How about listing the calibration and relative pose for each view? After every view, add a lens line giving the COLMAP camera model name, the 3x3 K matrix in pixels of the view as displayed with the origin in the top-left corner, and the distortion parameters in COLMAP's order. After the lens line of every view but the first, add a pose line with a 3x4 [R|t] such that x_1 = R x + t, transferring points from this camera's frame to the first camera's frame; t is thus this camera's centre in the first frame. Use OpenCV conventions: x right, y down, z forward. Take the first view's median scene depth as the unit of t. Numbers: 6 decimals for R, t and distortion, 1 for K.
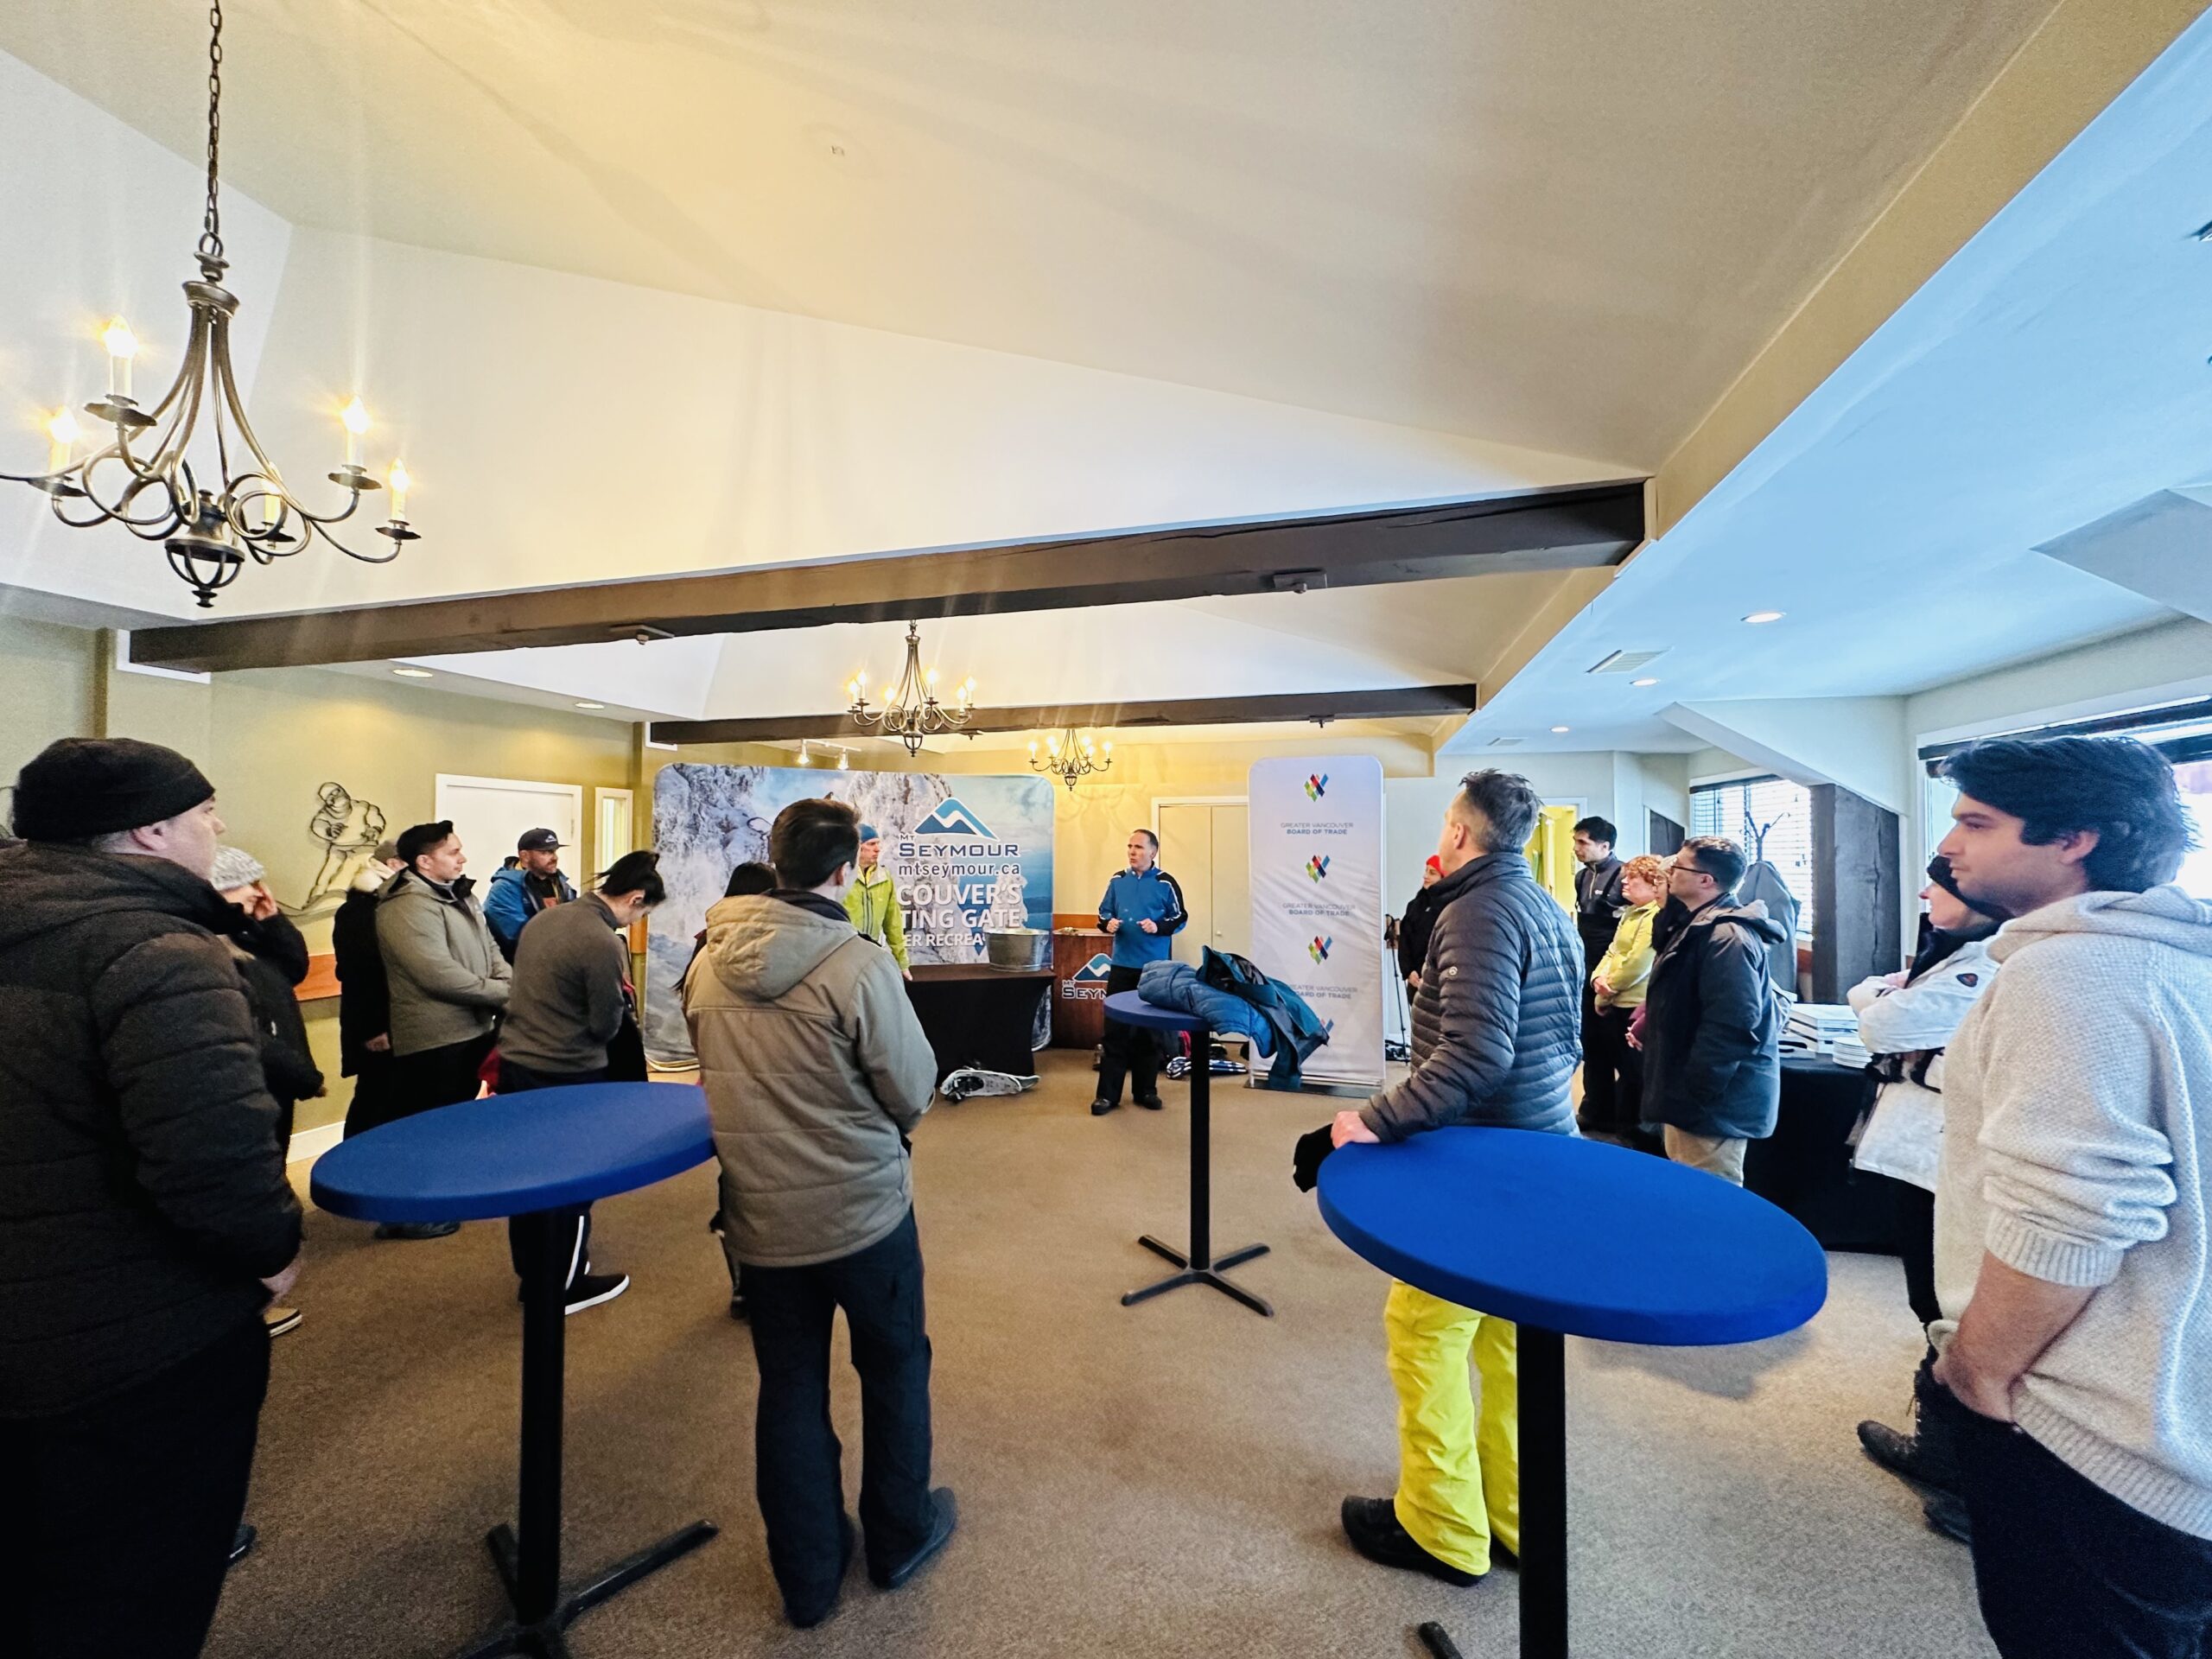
lens RADIAL K [[887.3, 0, 1095.0], [0, 887.3, 834.3], [0, 0, 1]] dist [-0.000006, 0.000001]
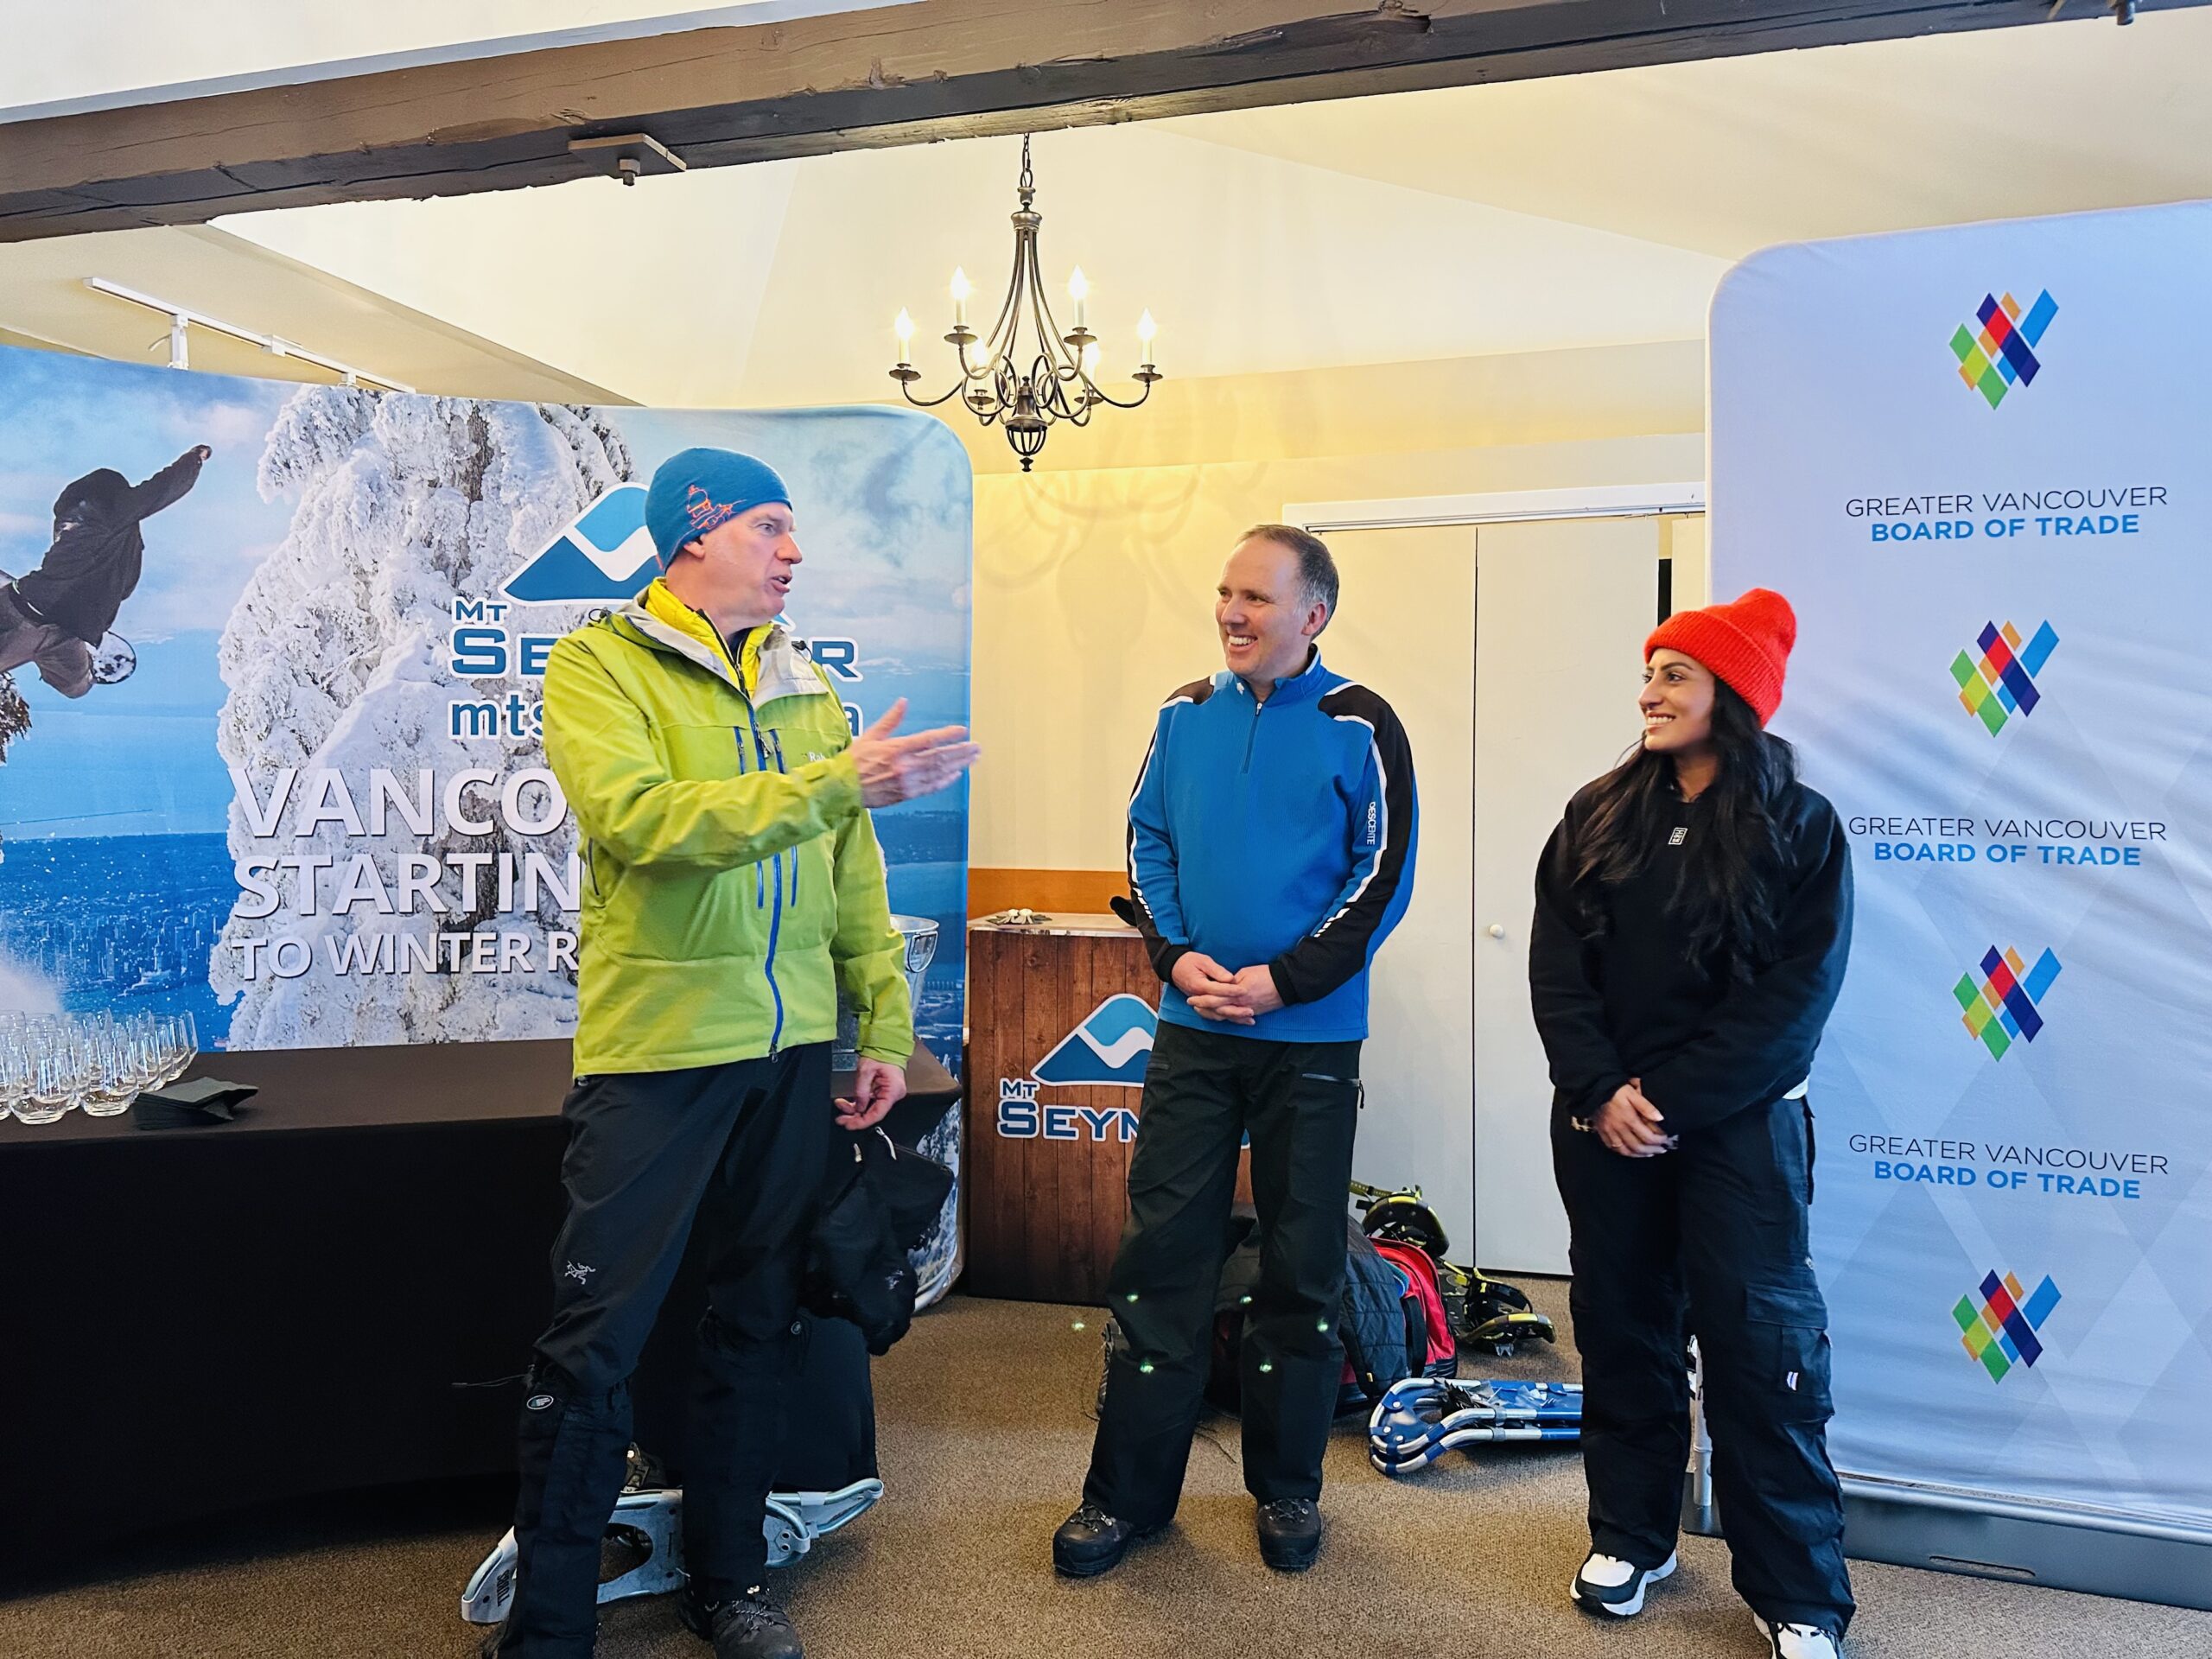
lens RADIAL K [[1543.6, 0, 1107.3], [0, 1543.6, 823.9], [0, 0, 1]] dist [-0.000321, -0.000588]
pose [[0.999994, 0.002076, 0.002869, -0.000352], [-0.002219, 0.998702, 0.050894, 0.048382], [-0.002760, -0.050900, 0.998700, 0.469994]]
